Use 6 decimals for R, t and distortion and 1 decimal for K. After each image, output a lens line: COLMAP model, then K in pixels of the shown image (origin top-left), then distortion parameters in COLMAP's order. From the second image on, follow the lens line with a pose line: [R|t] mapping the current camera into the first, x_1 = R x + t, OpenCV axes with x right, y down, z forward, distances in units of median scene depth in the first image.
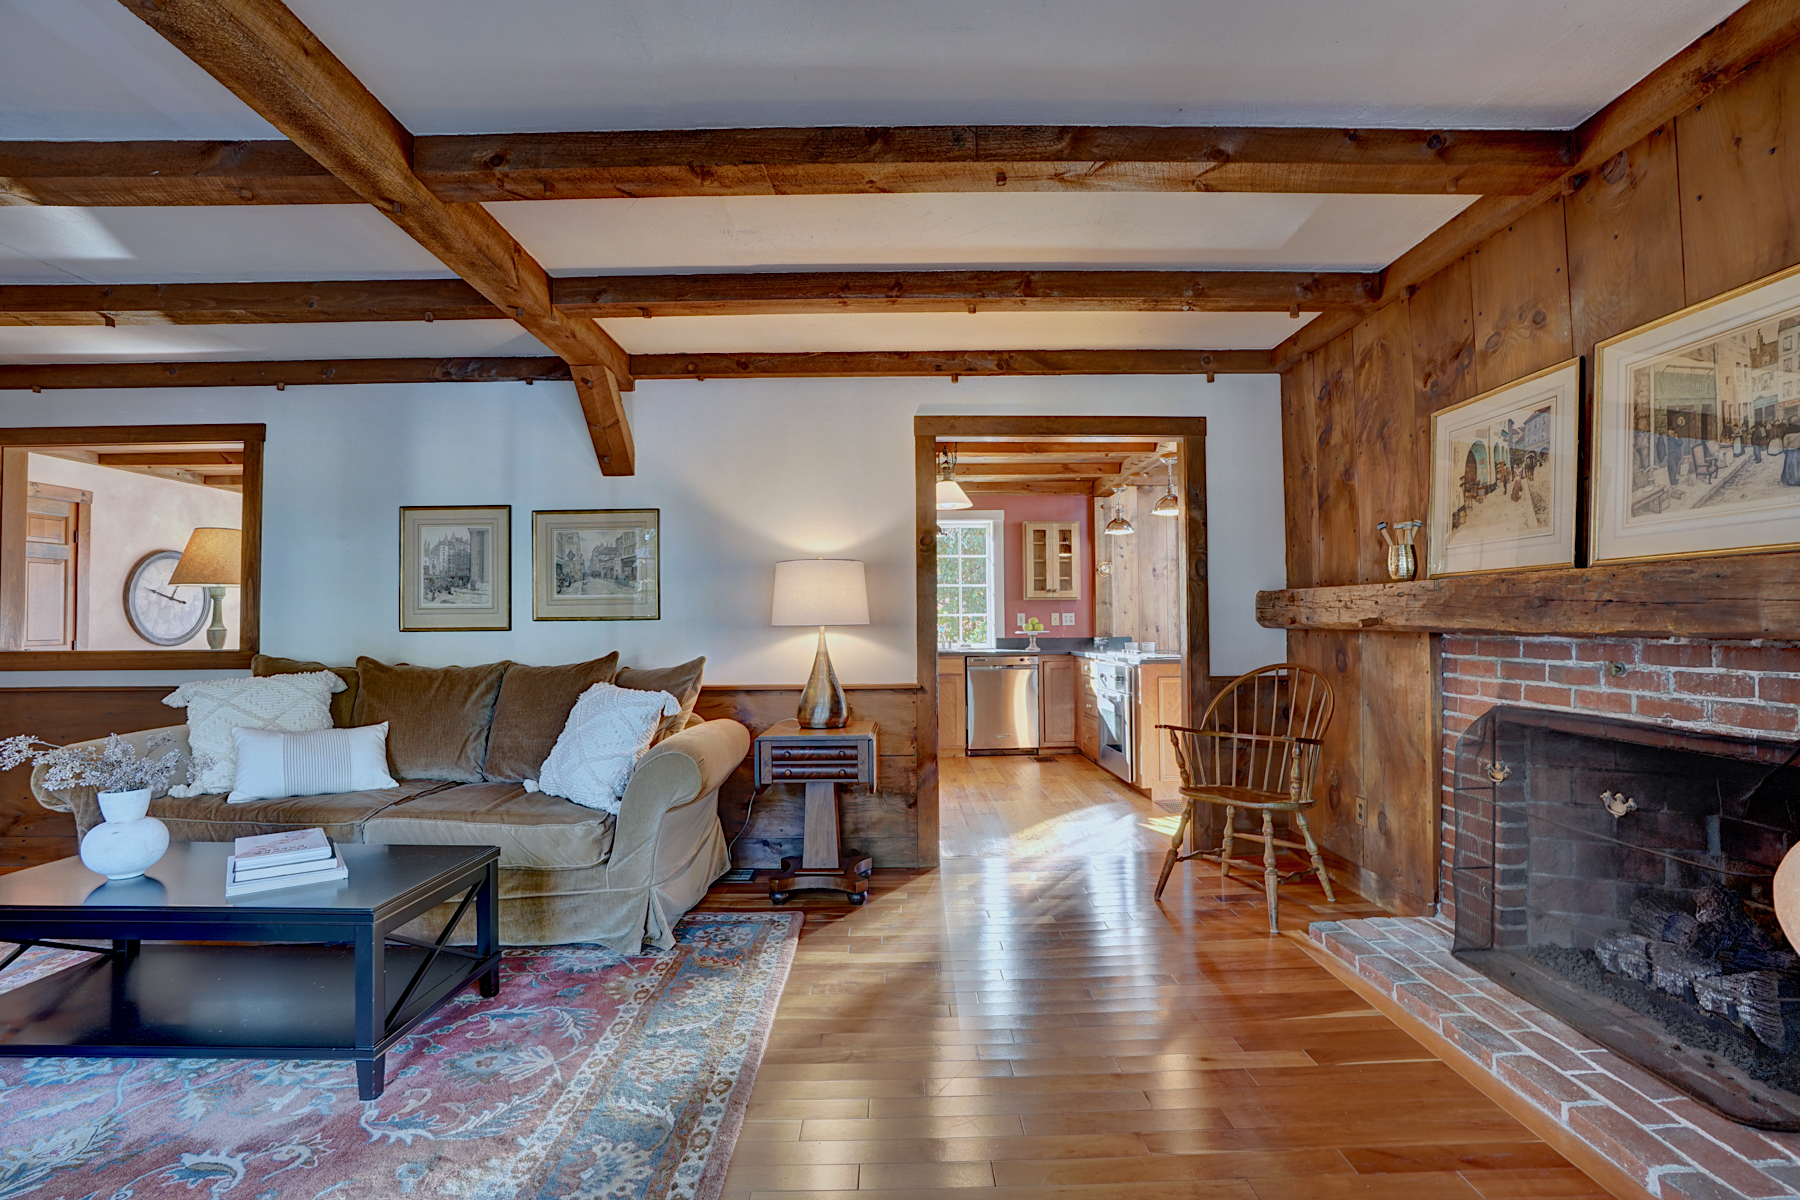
lens RADIAL K [[838.2, 0, 900.0], [0, 838.2, 600.0], [0, 0, 1]] dist [-0.000476, -0.000091]
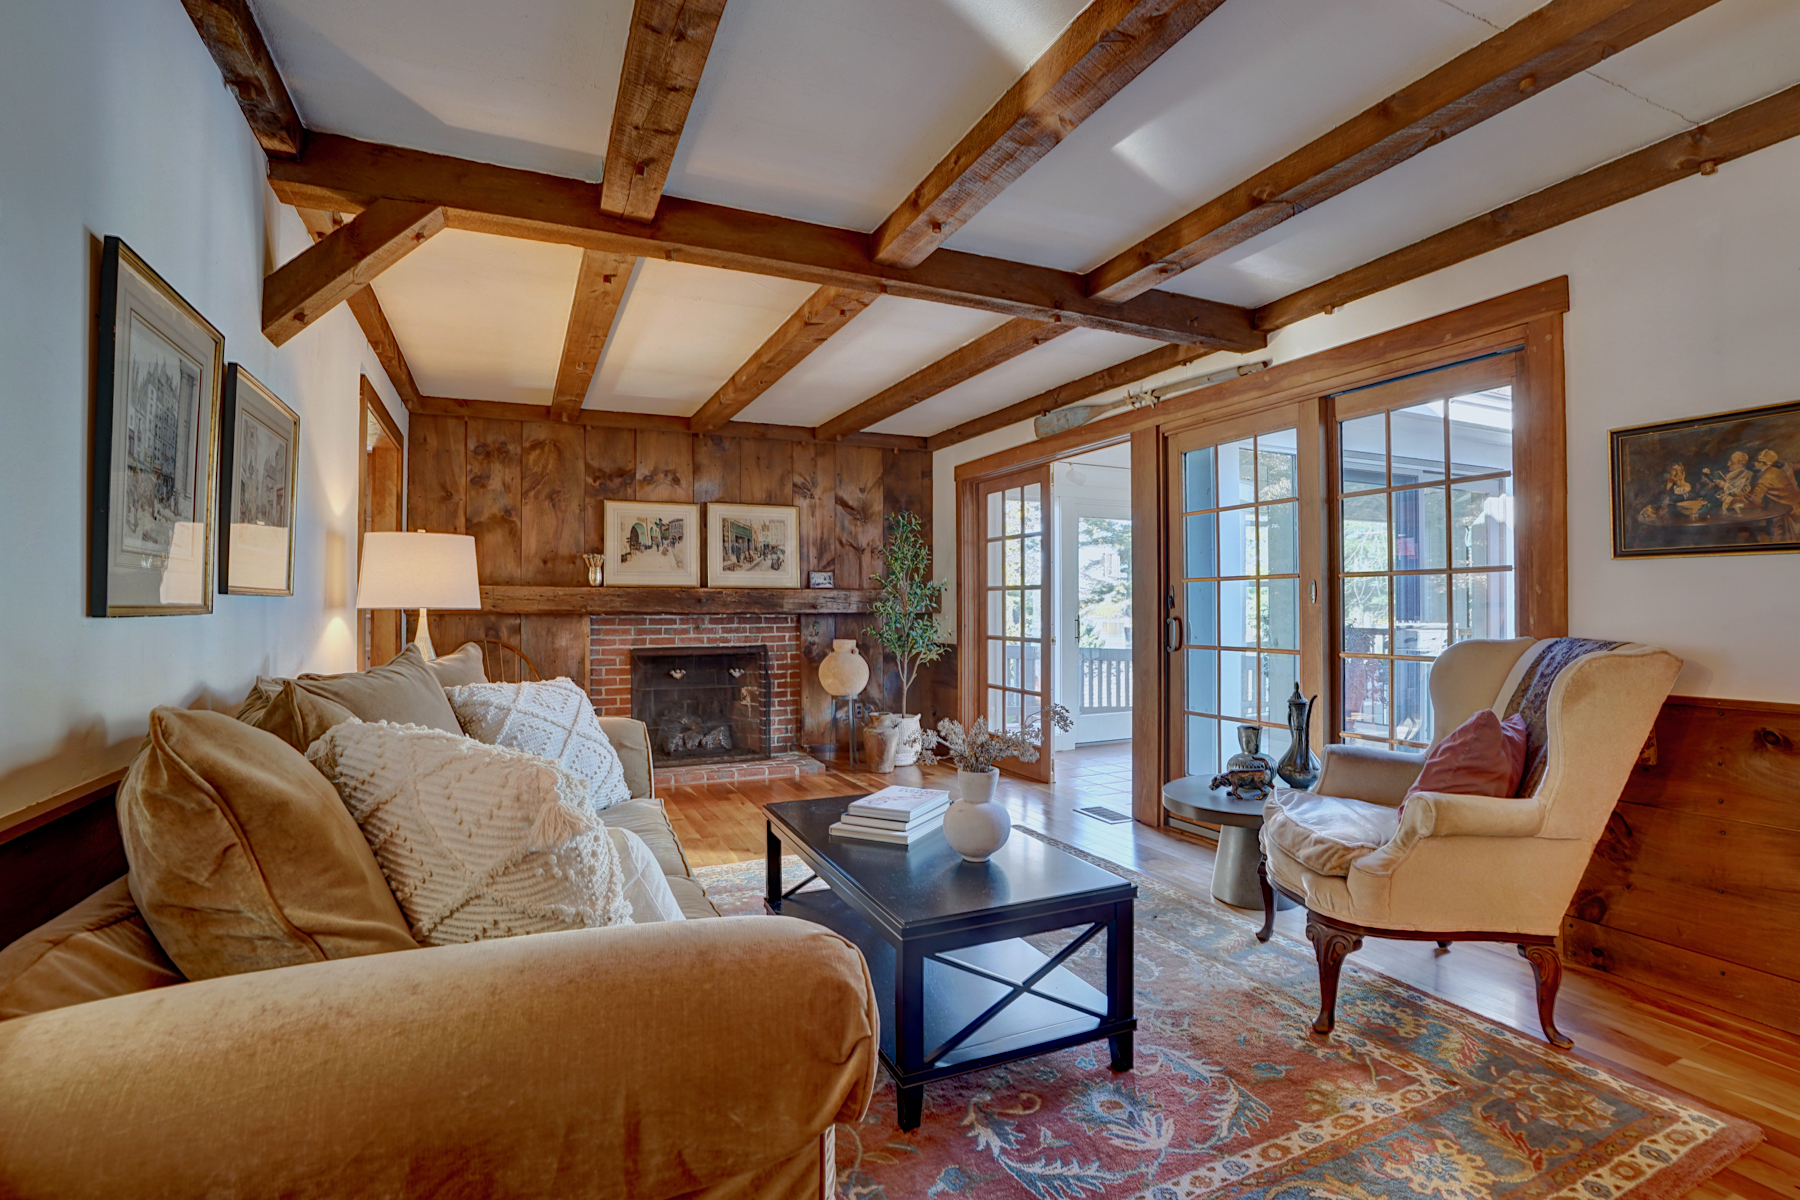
lens RADIAL K [[859.7, 0, 900.0], [0, 859.7, 600.0], [0, 0, 1]] dist [-0.000264, 0.000034]
pose [[-0.399516, 0.013277, 0.916630, -1.646109], [-0.022860, 0.999440, -0.024440, 0.043513], [-0.916441, -0.030718, -0.398989, 1.339961]]
